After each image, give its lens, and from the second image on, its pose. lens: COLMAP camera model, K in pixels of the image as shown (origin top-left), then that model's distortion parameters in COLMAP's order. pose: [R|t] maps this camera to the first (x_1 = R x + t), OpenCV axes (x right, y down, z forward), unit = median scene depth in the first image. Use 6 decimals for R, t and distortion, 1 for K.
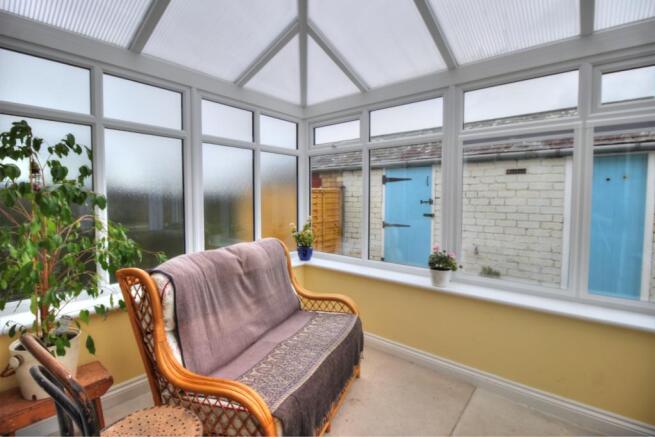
lens RADIAL K [[306.9, 0, 326.8], [0, 306.9, 214.7], [0, 0, 1]] dist [-0.003092, -0.000870]
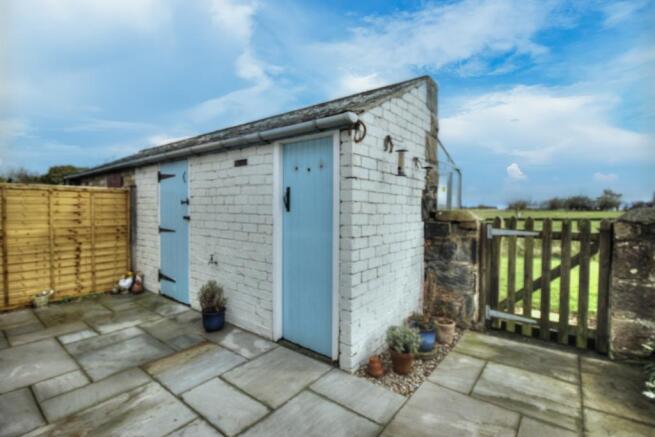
lens RADIAL K [[306.9, 0, 327.8], [0, 306.9, 218.3], [0, 0, 1]] dist [-0.003092, -0.000870]
pose [[0.999589, 0.002827, 0.028530, 0.731530], [-0.002271, 0.999807, -0.019491, 0.019291], [-0.028579, 0.019419, 0.999403, 0.162356]]
